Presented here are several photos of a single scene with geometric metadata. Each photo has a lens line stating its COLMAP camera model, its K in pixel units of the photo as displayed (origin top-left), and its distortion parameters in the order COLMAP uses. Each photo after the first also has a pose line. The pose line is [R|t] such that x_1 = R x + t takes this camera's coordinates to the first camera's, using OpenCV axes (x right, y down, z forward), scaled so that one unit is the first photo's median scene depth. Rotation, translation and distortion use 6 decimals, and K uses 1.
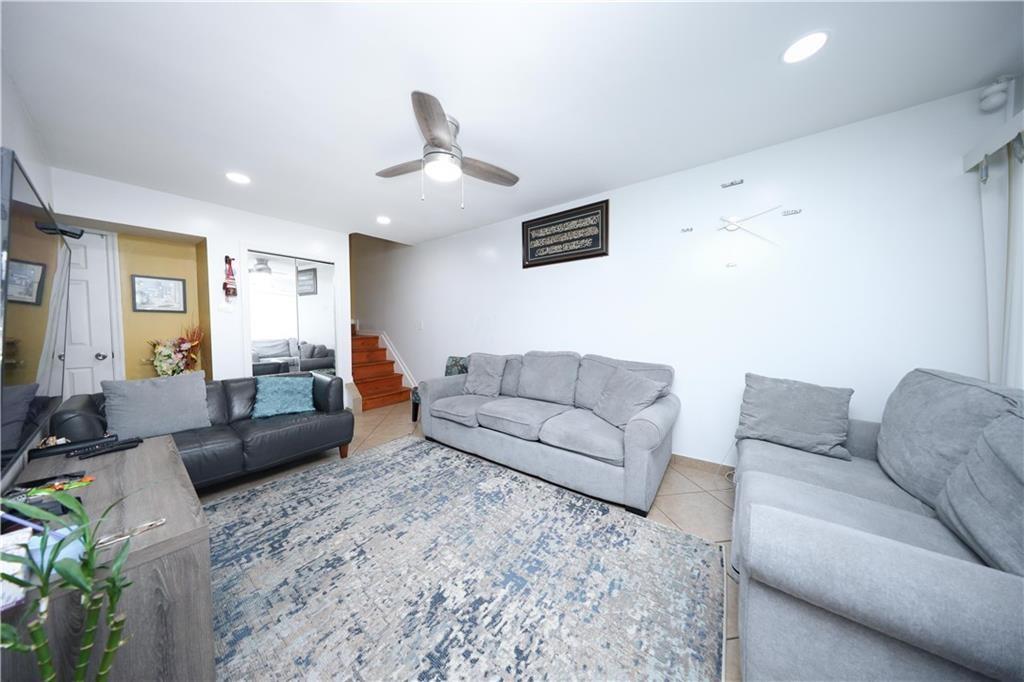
lens RADIAL K [[297.3, 0, 506.0], [0, 297.3, 338.6], [0, 0, 1]] dist [-0.000213, -0.000161]
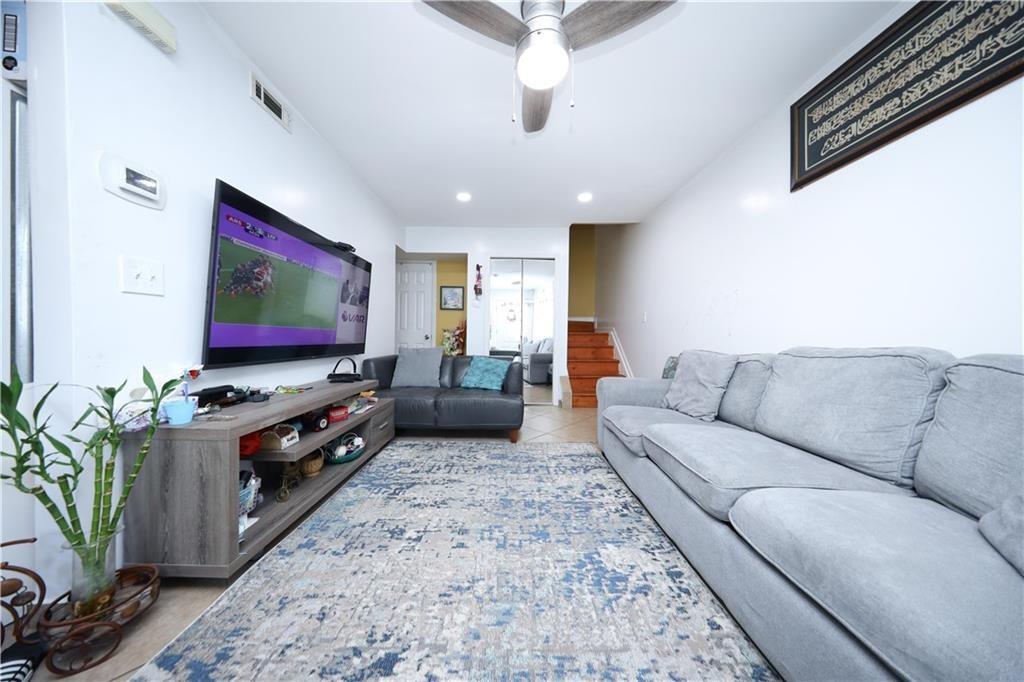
lens RADIAL K [[297.3, 0, 507.7], [0, 297.3, 338.3], [0, 0, 1]] dist [-0.000213, -0.000161]
pose [[0.610399, 0.018677, -0.791874, 0.250118], [-0.045686, 0.998888, -0.011657, 0.075878], [0.790776, 0.043293, 0.610573, 0.425063]]
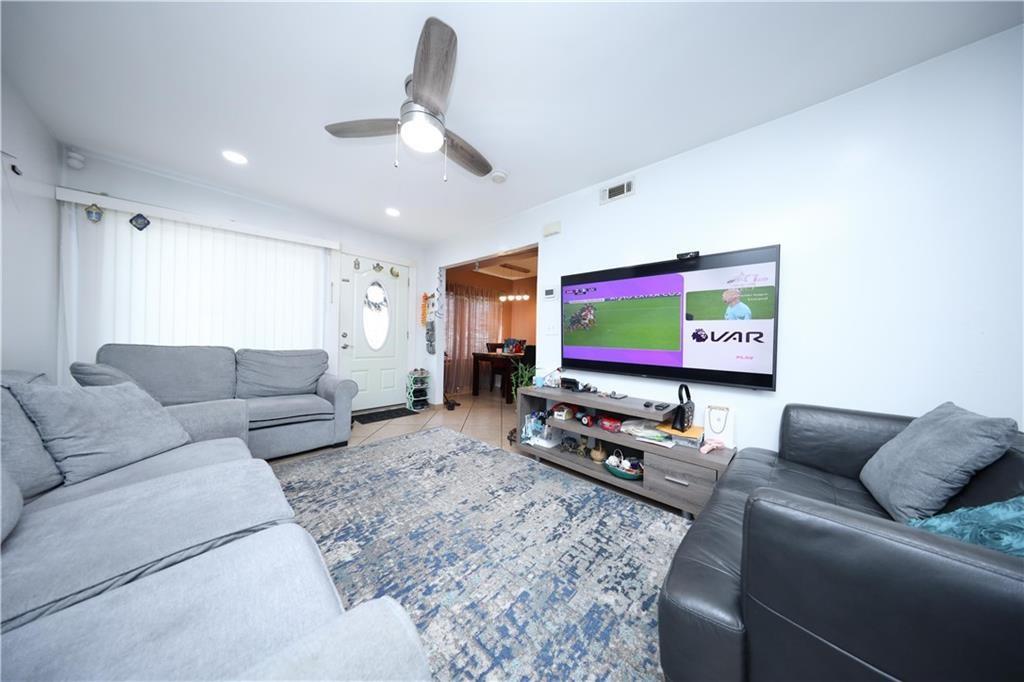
lens RADIAL K [[297.3, 0, 510.6], [0, 297.3, 340.2], [0, 0, 1]] dist [-0.000213, -0.000161]
pose [[-0.994782, -0.017538, 0.100509, -0.455897], [-0.013565, 0.999105, 0.040077, -0.000372], [-0.101121, 0.038505, -0.994129, 1.499677]]
